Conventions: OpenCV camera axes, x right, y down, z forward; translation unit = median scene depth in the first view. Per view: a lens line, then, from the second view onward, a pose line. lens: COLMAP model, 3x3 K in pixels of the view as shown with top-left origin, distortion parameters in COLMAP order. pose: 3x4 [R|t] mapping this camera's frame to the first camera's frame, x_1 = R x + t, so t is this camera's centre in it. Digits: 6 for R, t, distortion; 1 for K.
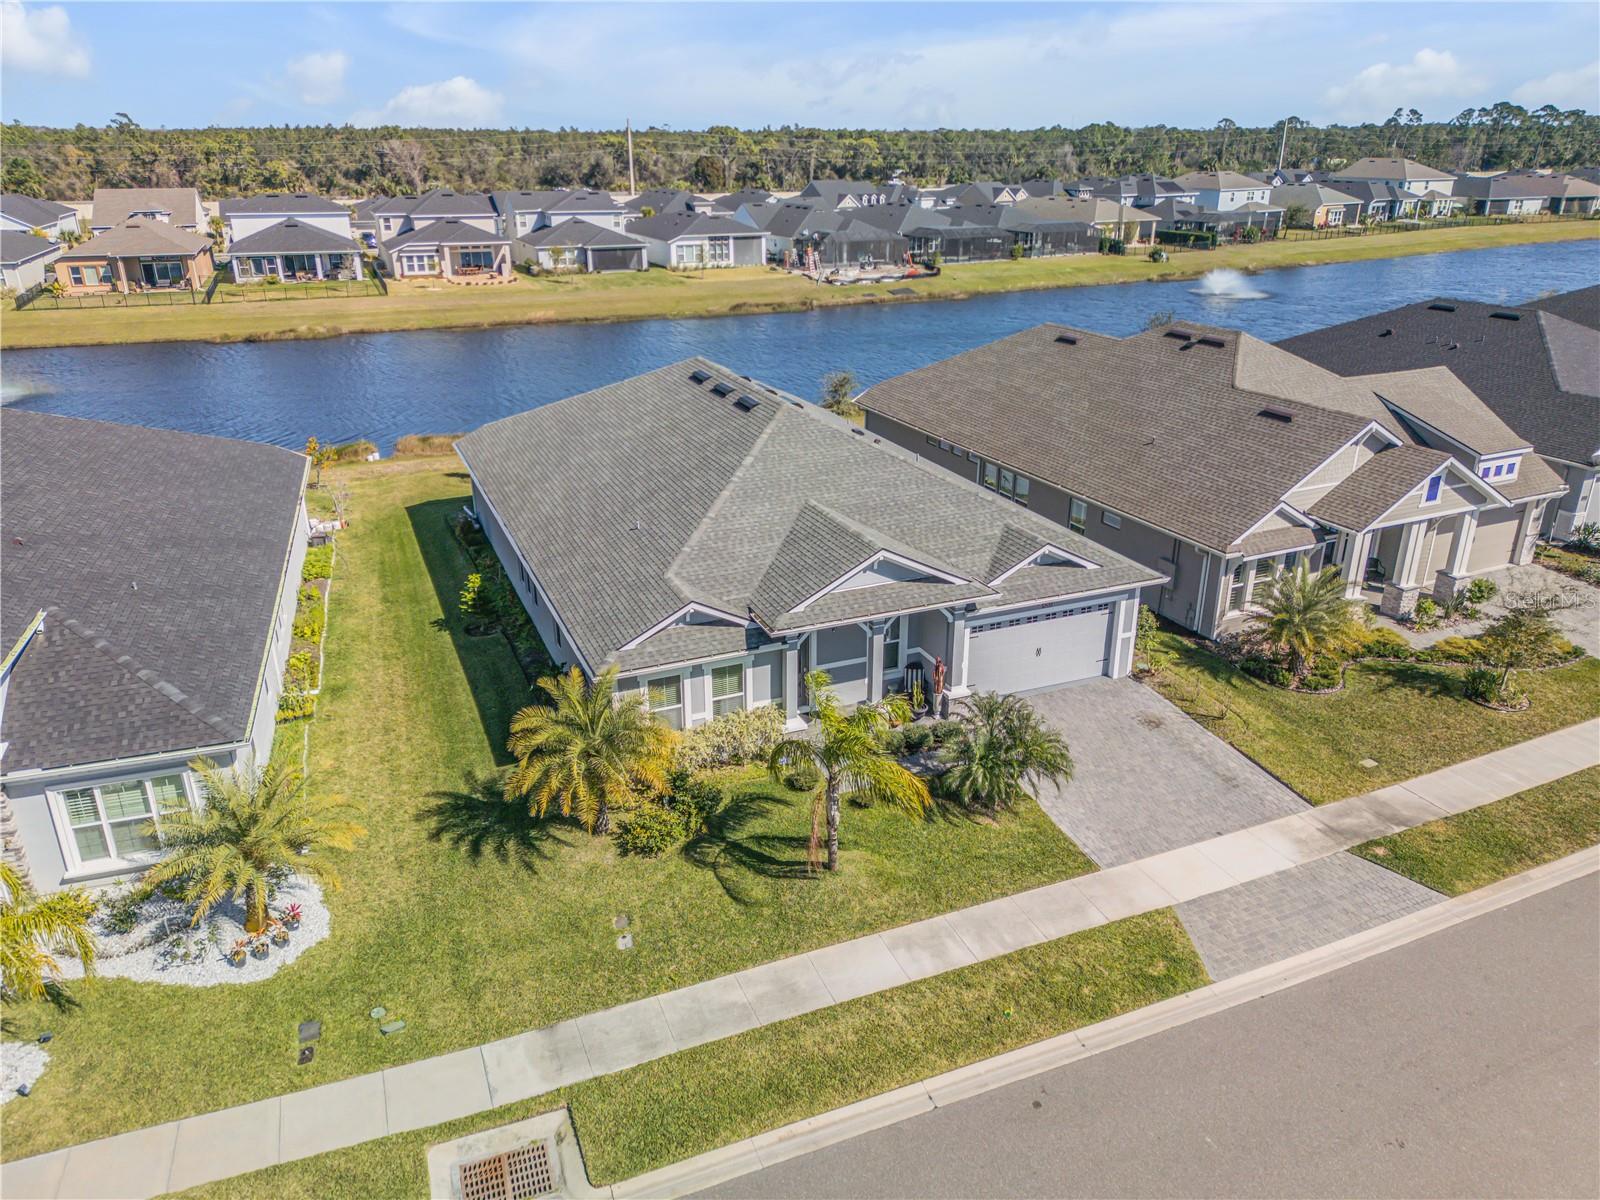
lens RADIAL K [[1135.8, 0, 807.7], [0, 1135.8, 601.3], [0, 0, 1]] dist [0.073221, -0.069409]
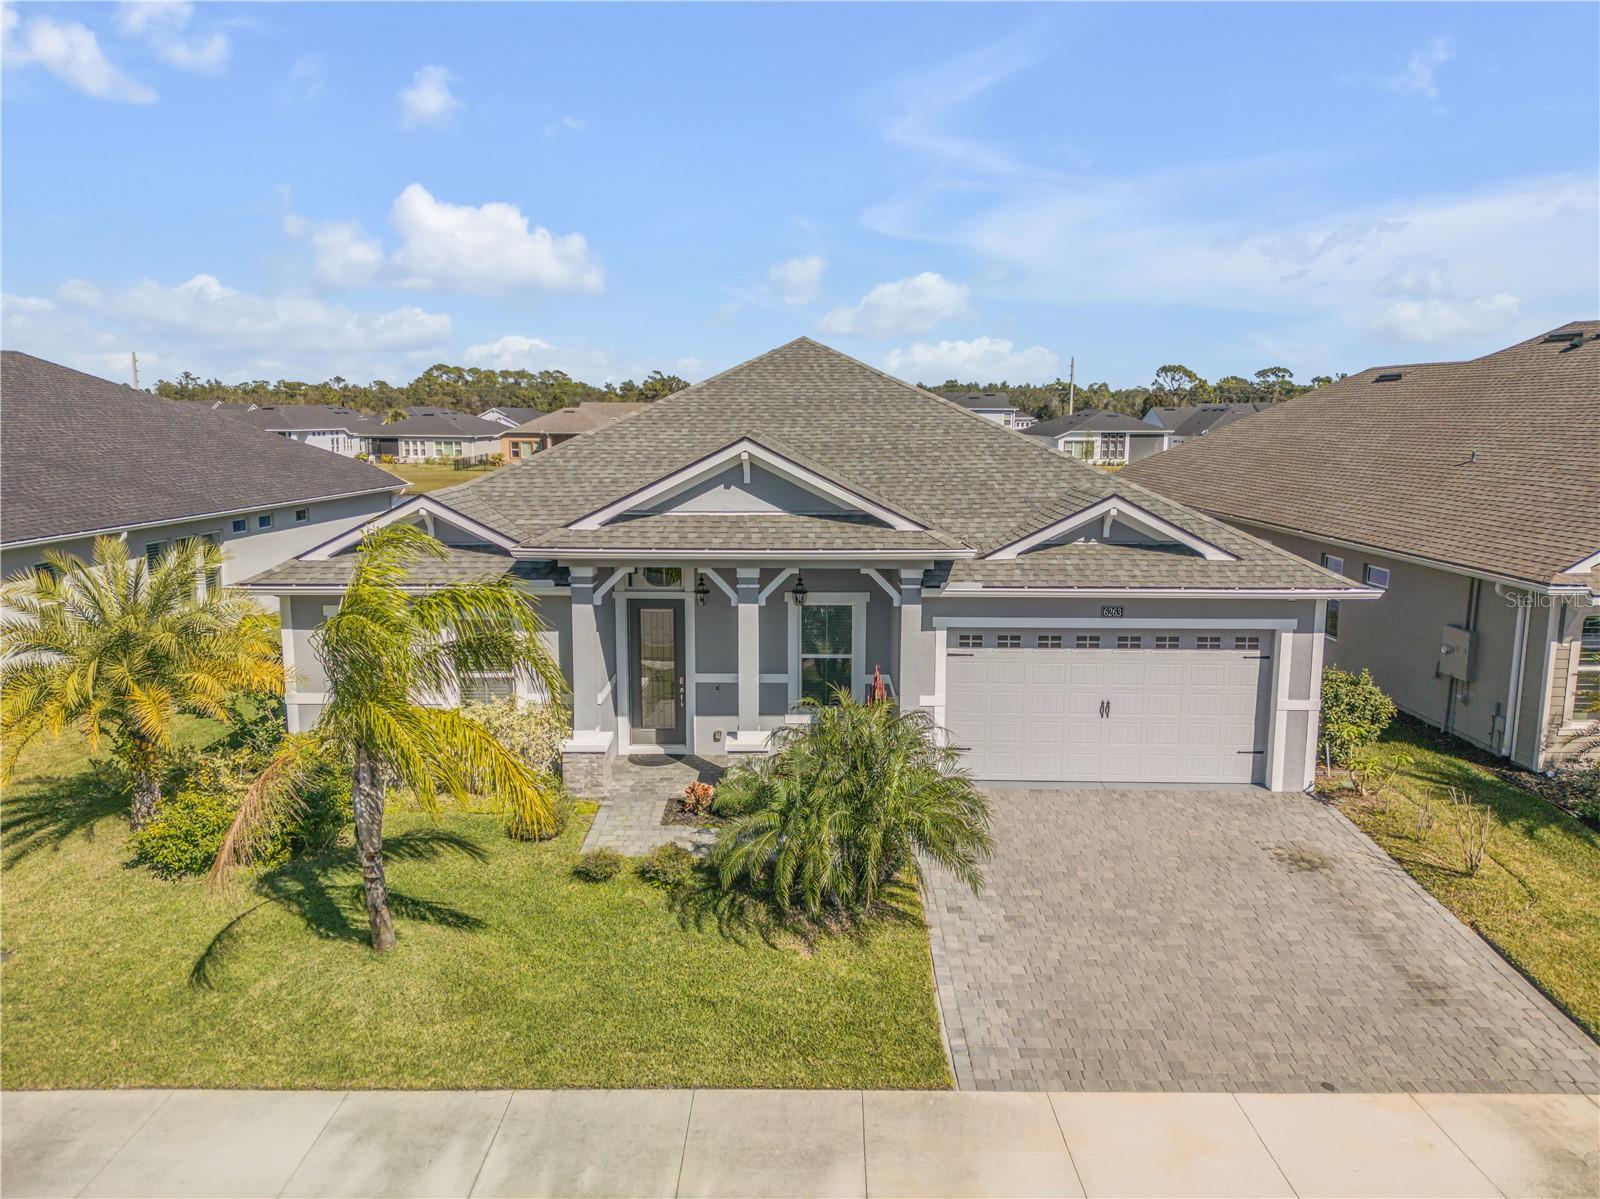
lens RADIAL K [[1140.0, 0, 806.6], [0, 1140.0, 603.1], [0, 0, 1]] dist [0.057498, -0.046353]
pose [[0.918004, 0.067383, -0.390804, 0.259750], [-0.151770, 0.970131, -0.189238, 0.110399], [0.366380, 0.233034, 0.900811, 0.414089]]
